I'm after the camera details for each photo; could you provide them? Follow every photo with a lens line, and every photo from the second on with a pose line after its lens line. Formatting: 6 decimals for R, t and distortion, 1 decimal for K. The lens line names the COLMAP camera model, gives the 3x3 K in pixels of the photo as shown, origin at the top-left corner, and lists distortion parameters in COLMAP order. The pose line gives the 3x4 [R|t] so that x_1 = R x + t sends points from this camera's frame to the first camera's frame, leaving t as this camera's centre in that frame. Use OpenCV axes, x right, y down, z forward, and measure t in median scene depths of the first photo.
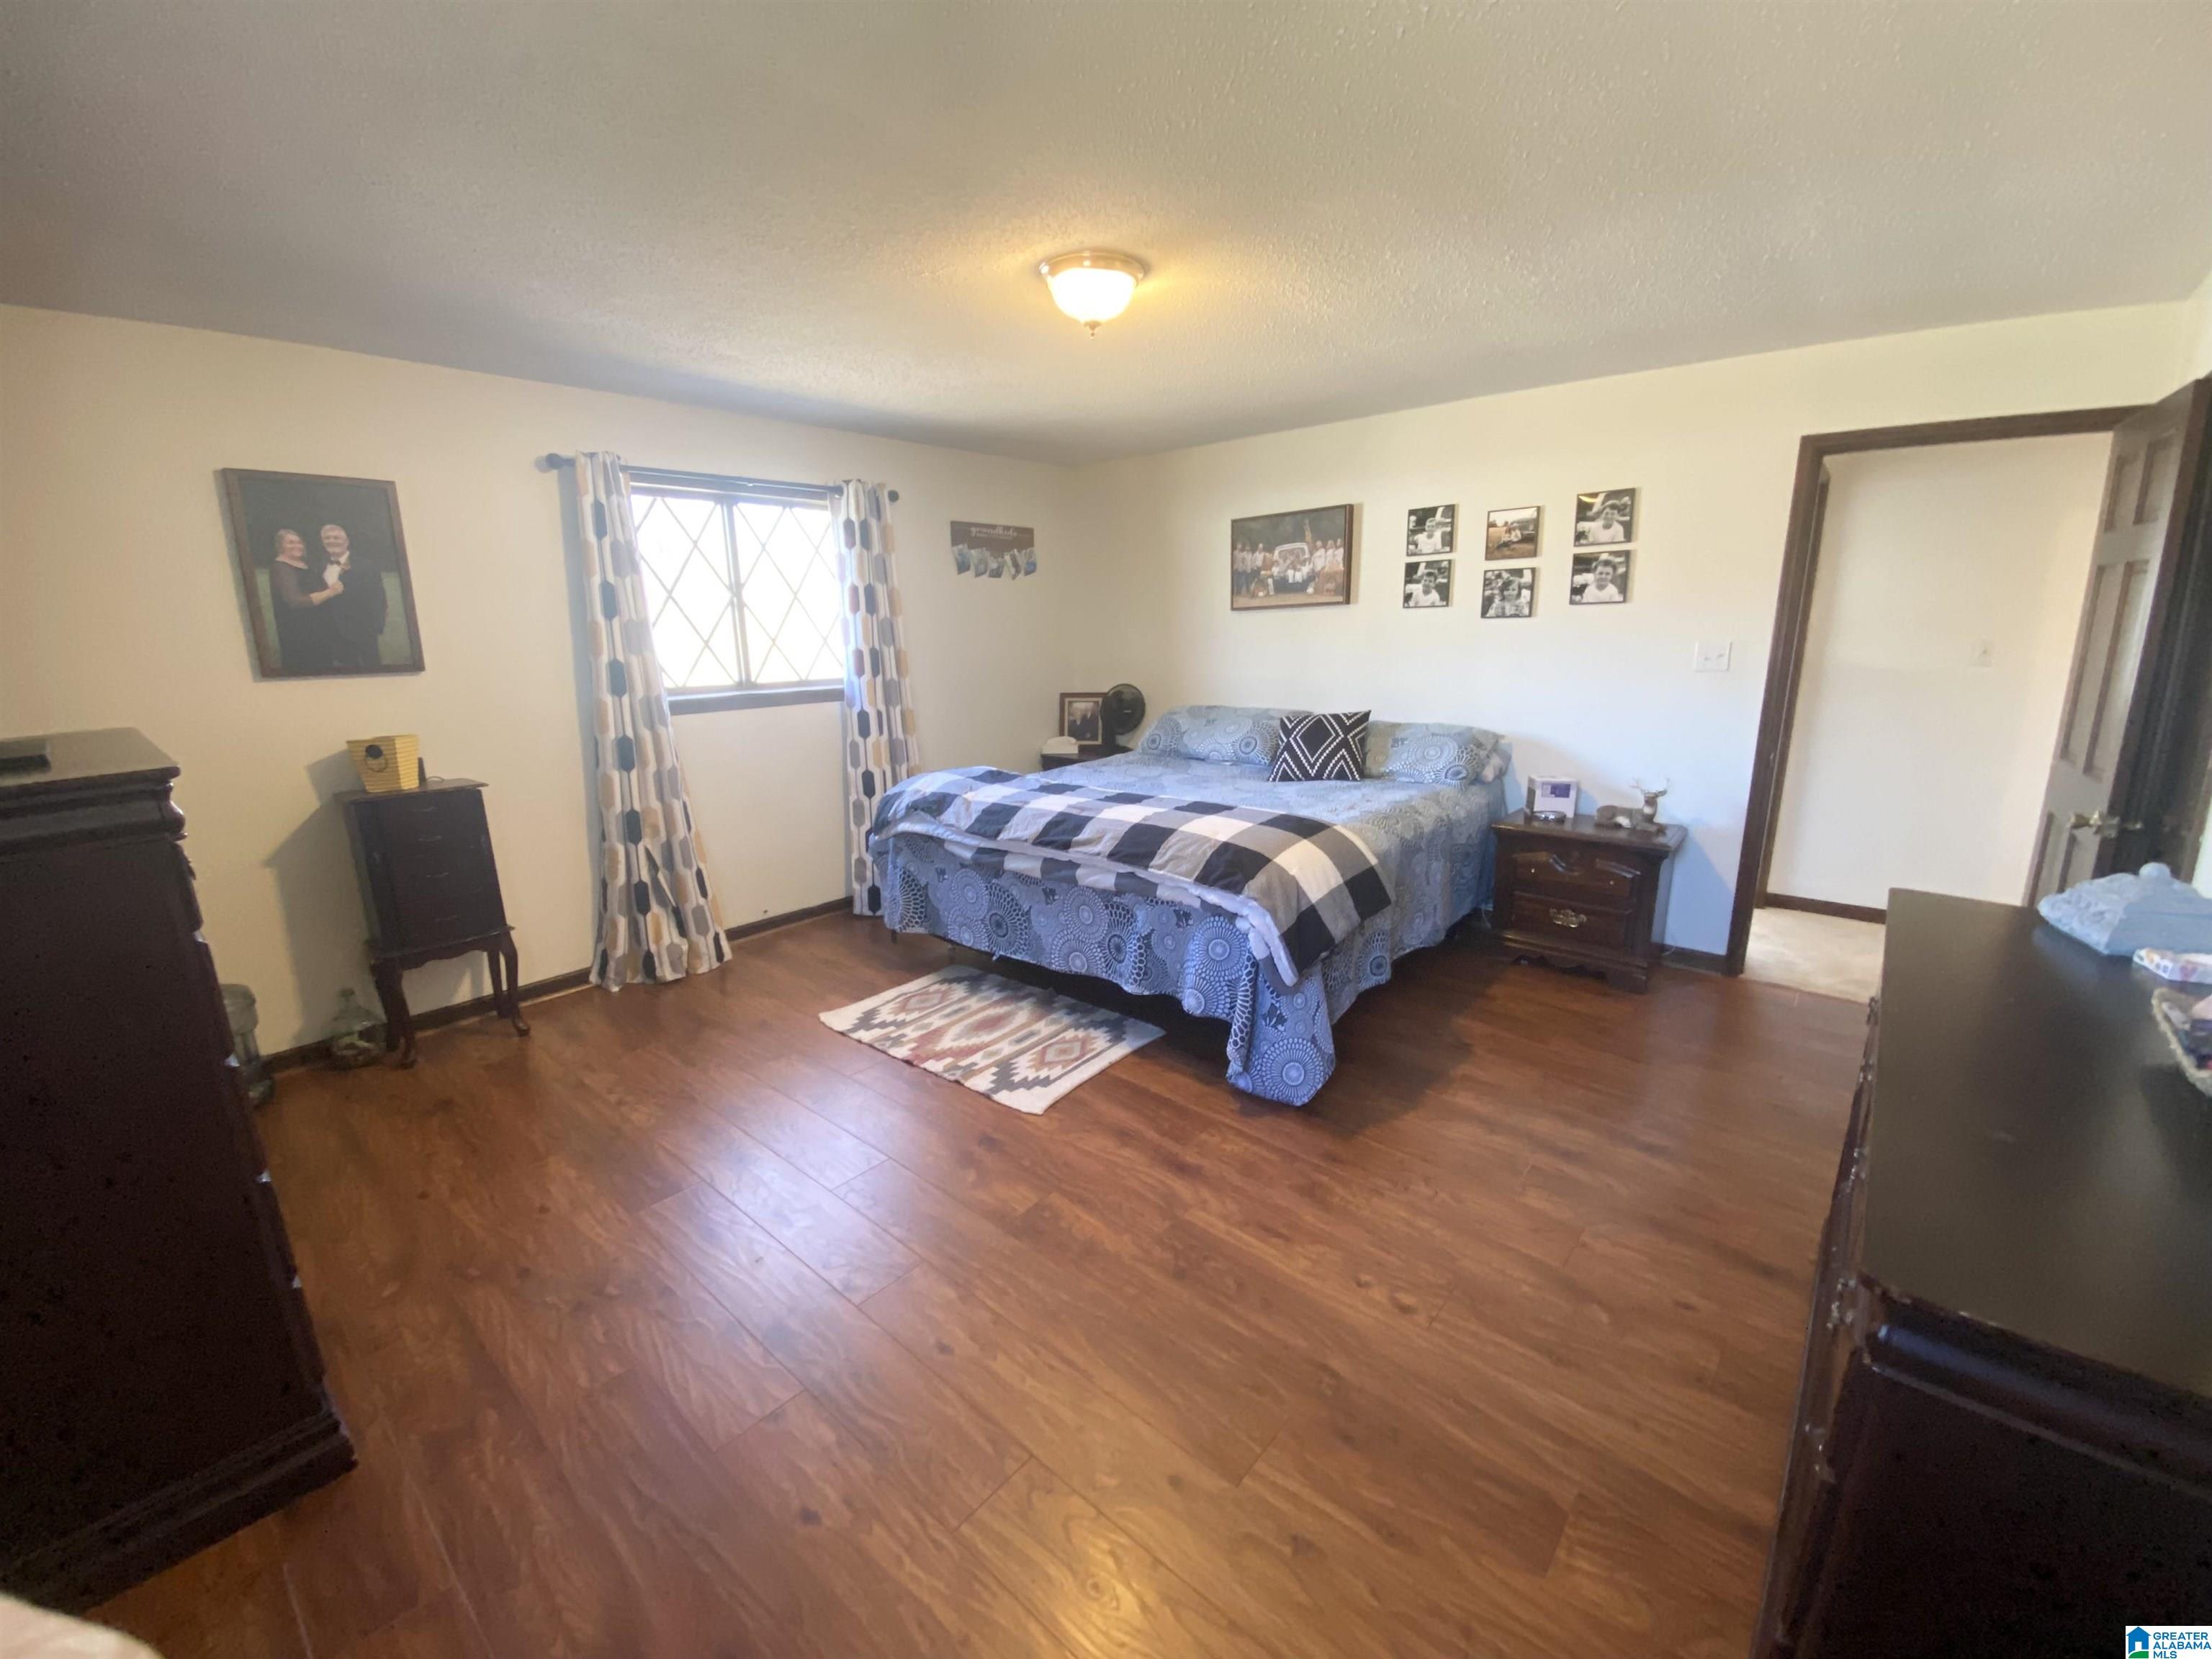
lens RADIAL K [[893.3, 0, 1110.6], [0, 893.3, 817.3], [0, 0, 1]] dist [0.002926, -0.006795]
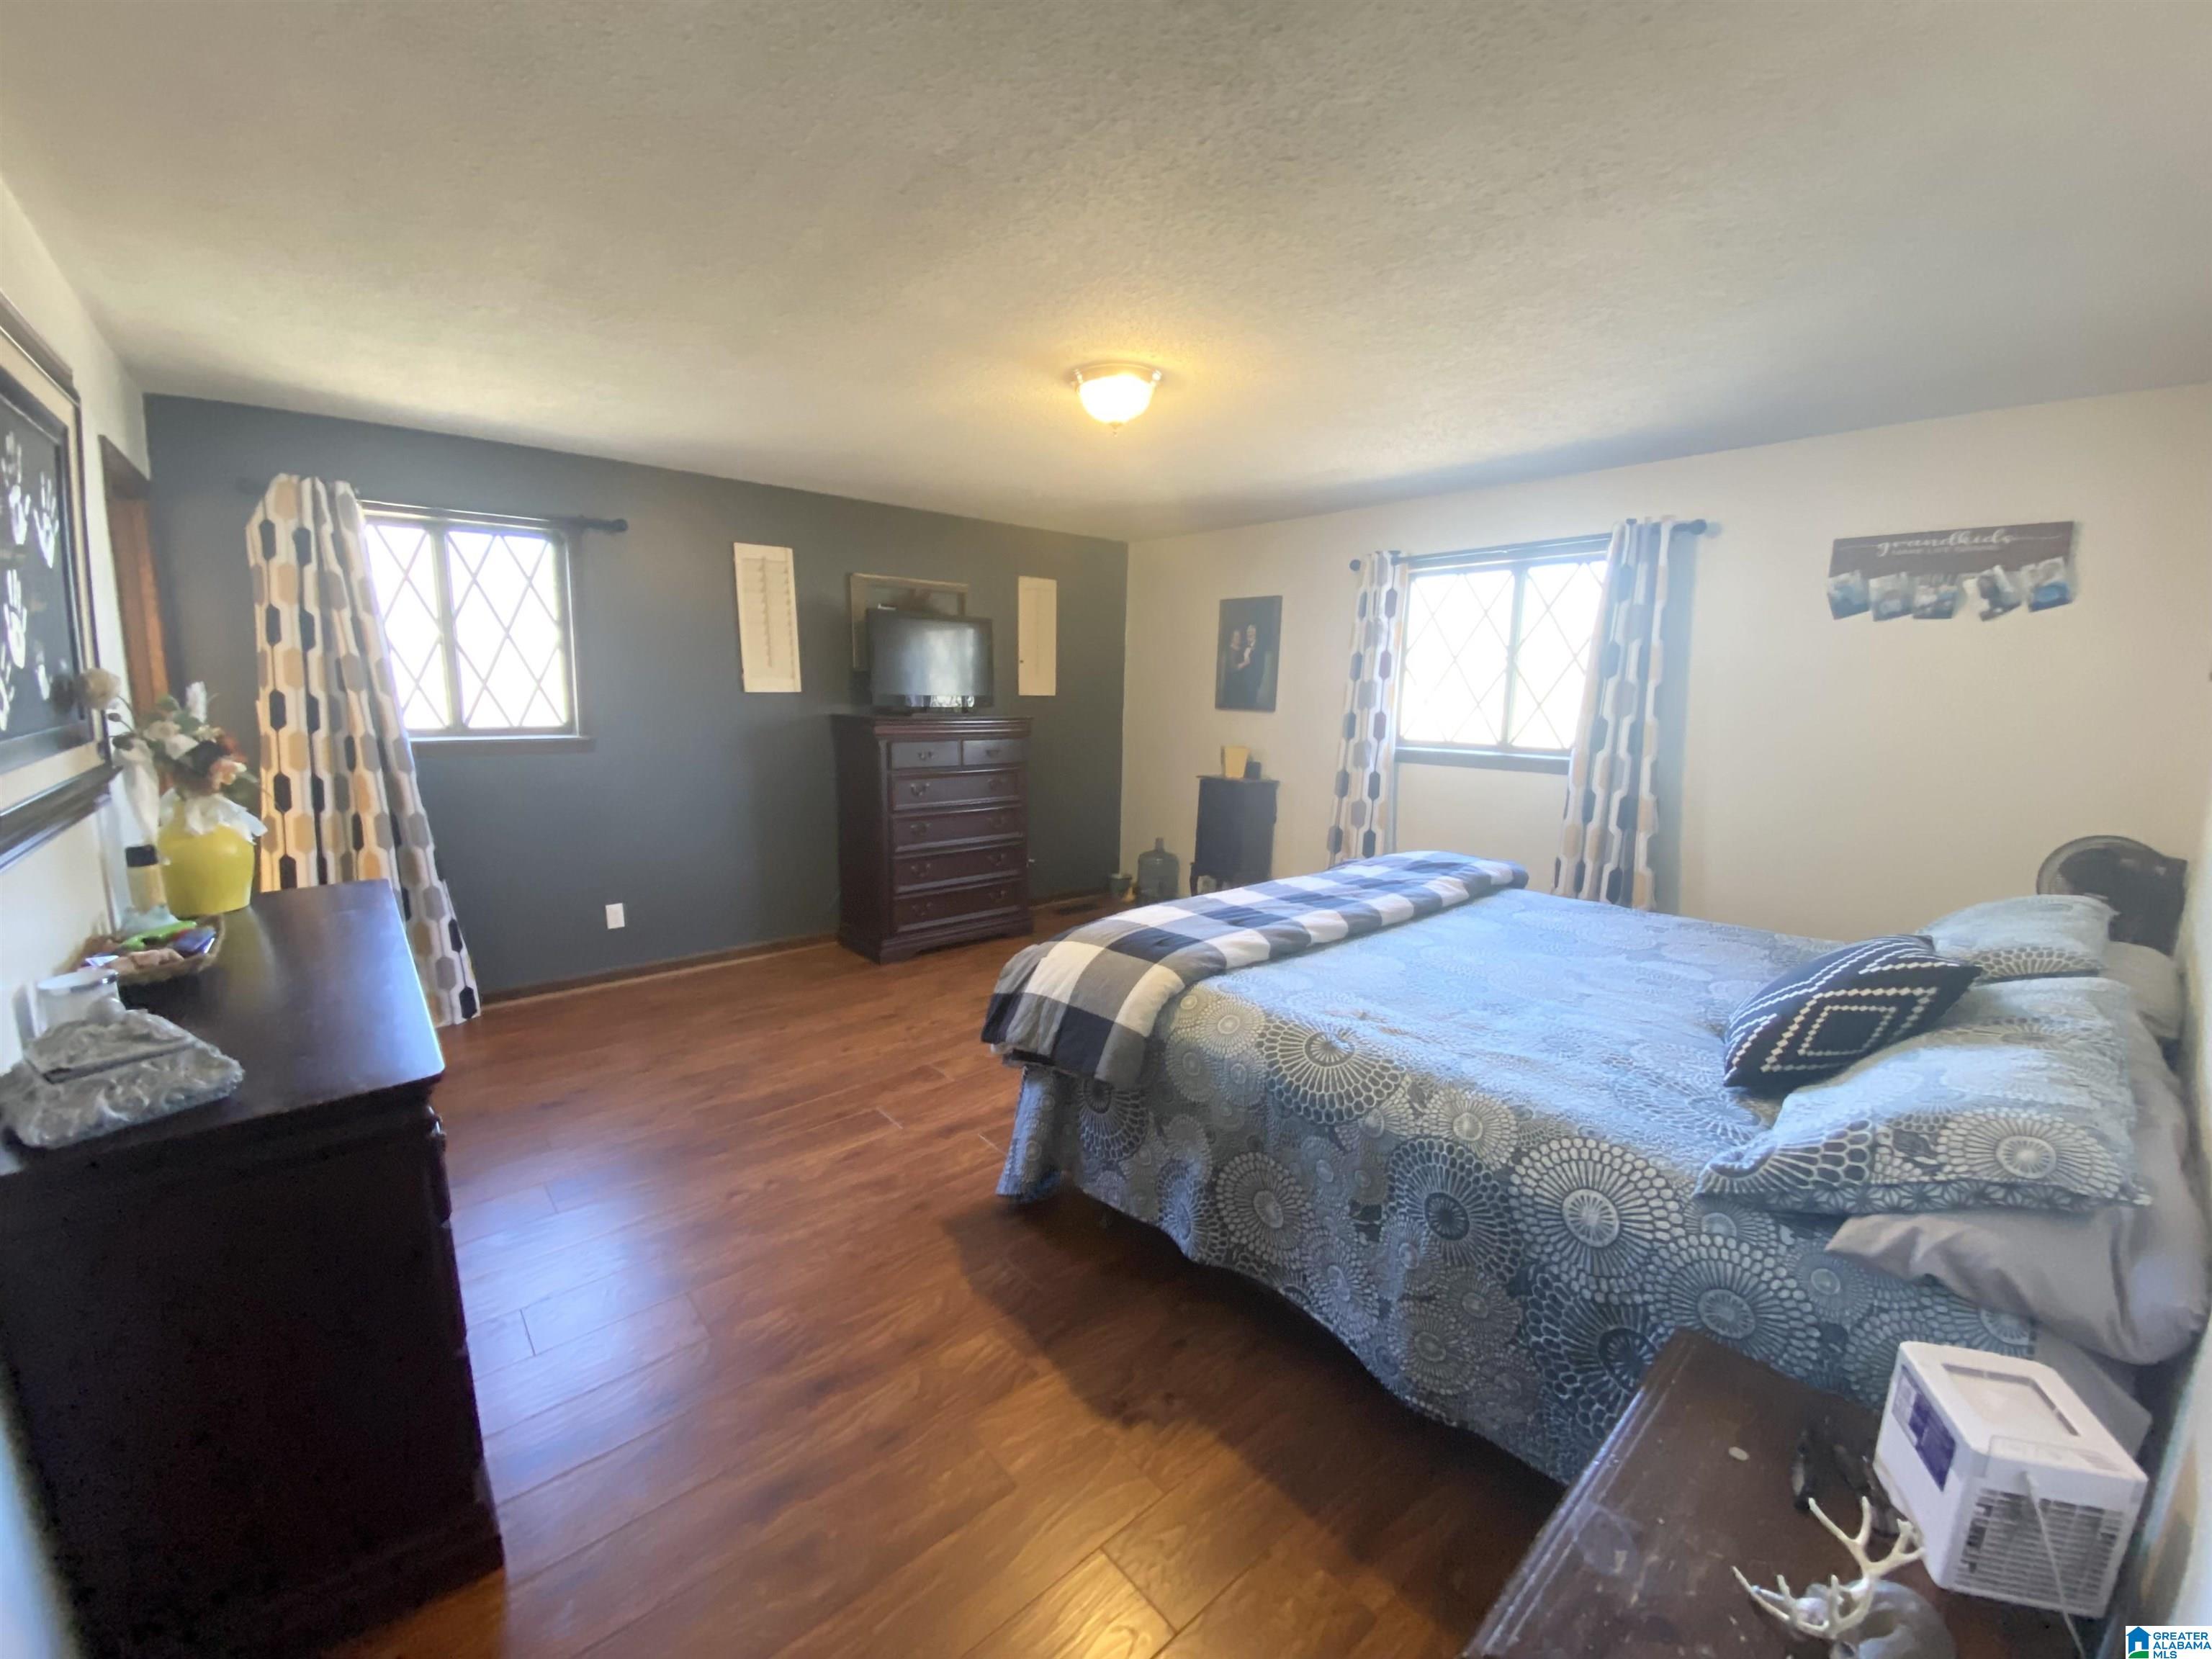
lens RADIAL K [[893.3, 0, 1110.3], [0, 893.3, 825.9], [0, 0, 1]] dist [0.002926, -0.006795]
pose [[-0.139789, 0.165617, -0.976233, 0.685992], [-0.226123, 0.954521, 0.194313, -0.166550], [0.964016, 0.247911, -0.095982, 0.724092]]
